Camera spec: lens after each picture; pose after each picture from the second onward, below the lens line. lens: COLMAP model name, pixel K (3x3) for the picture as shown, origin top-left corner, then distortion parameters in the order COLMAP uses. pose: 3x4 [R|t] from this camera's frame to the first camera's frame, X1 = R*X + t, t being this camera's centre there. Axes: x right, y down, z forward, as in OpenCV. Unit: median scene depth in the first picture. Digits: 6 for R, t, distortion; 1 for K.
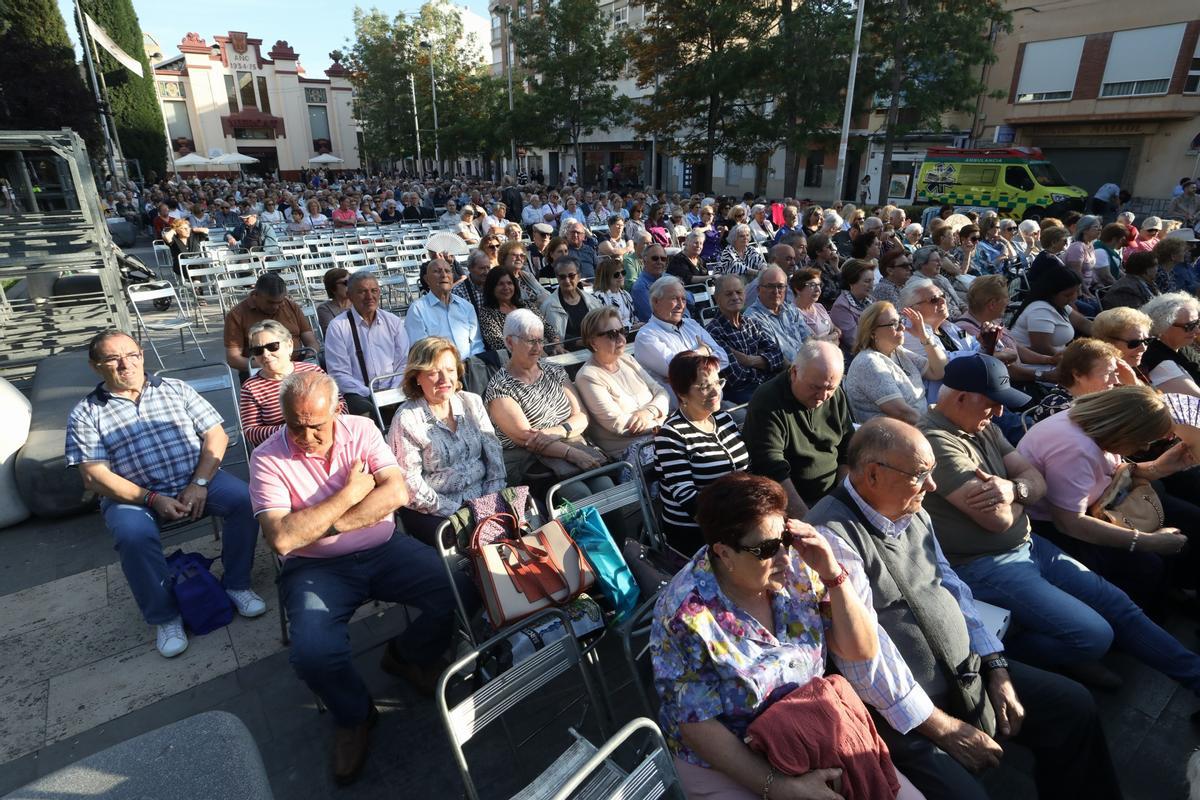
lens RADIAL K [[657.2, 0, 603.6], [0, 657.2, 399.7], [0, 0, 1]] dist [-0.007461, 0.005755]
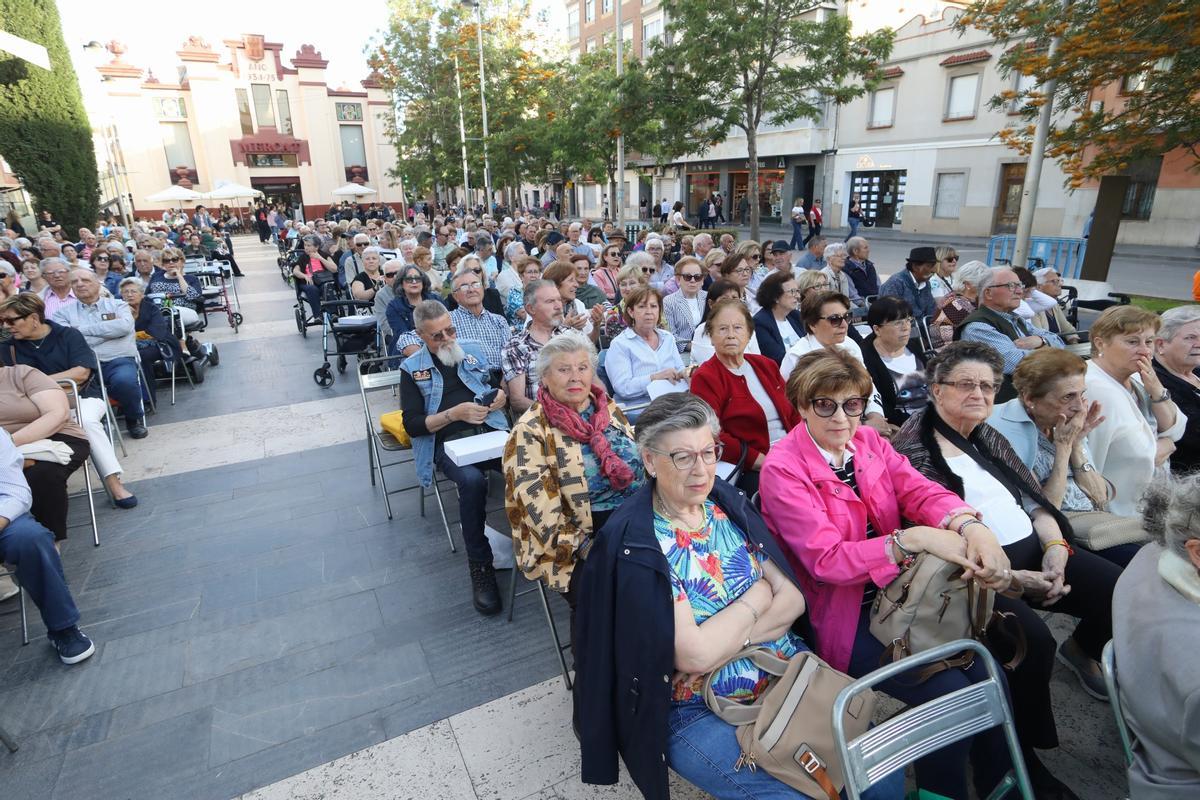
lens RADIAL K [[657.2, 0, 604.9], [0, 657.2, 399.8], [0, 0, 1]] dist [-0.007461, 0.005755]
pose [[0.995474, 0.010237, -0.094484, -1.409821], [-0.014129, 0.999075, -0.040624, -2.439784], [0.093981, 0.041775, 0.994697, 7.077610]]
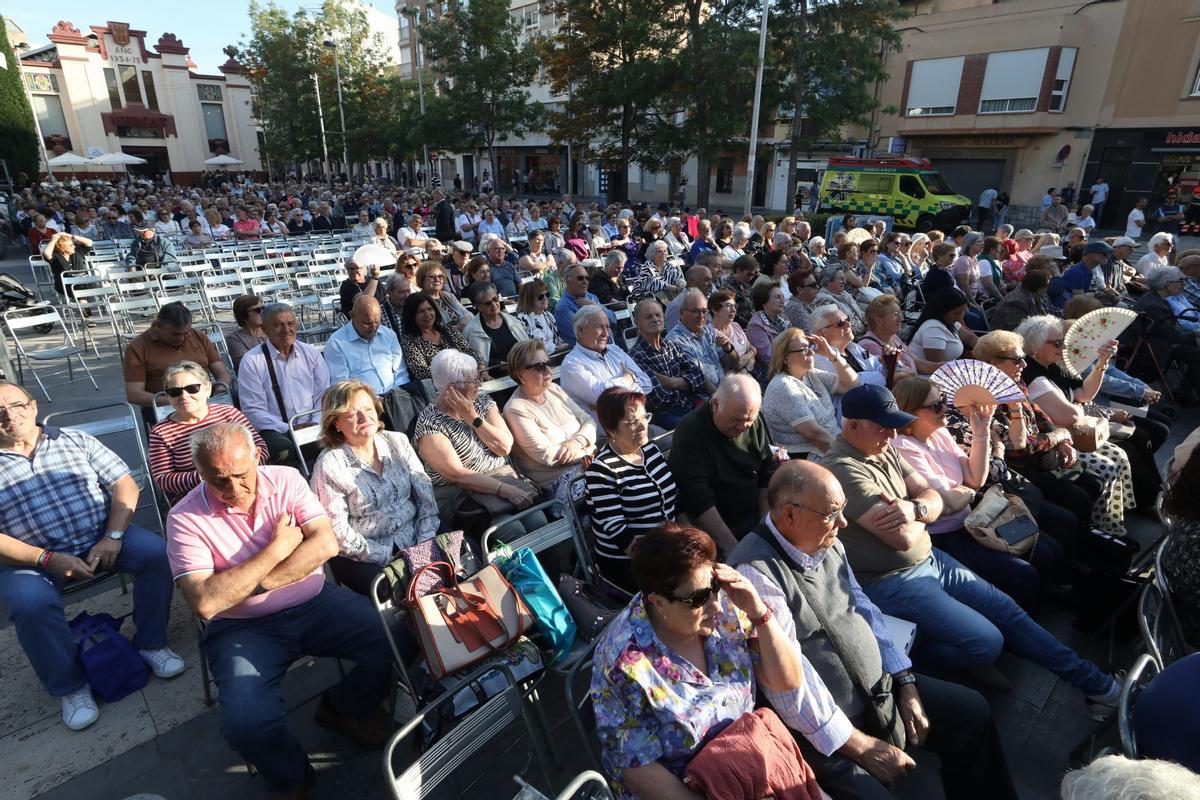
lens RADIAL K [[657.2, 0, 603.9], [0, 657.2, 400.2], [0, 0, 1]] dist [-0.007461, 0.005755]
pose [[0.992613, -0.032083, 0.117007, -0.001729], [0.032663, 0.999462, -0.003037, -0.009137], [-0.116847, 0.006836, 0.993126, -0.004039]]
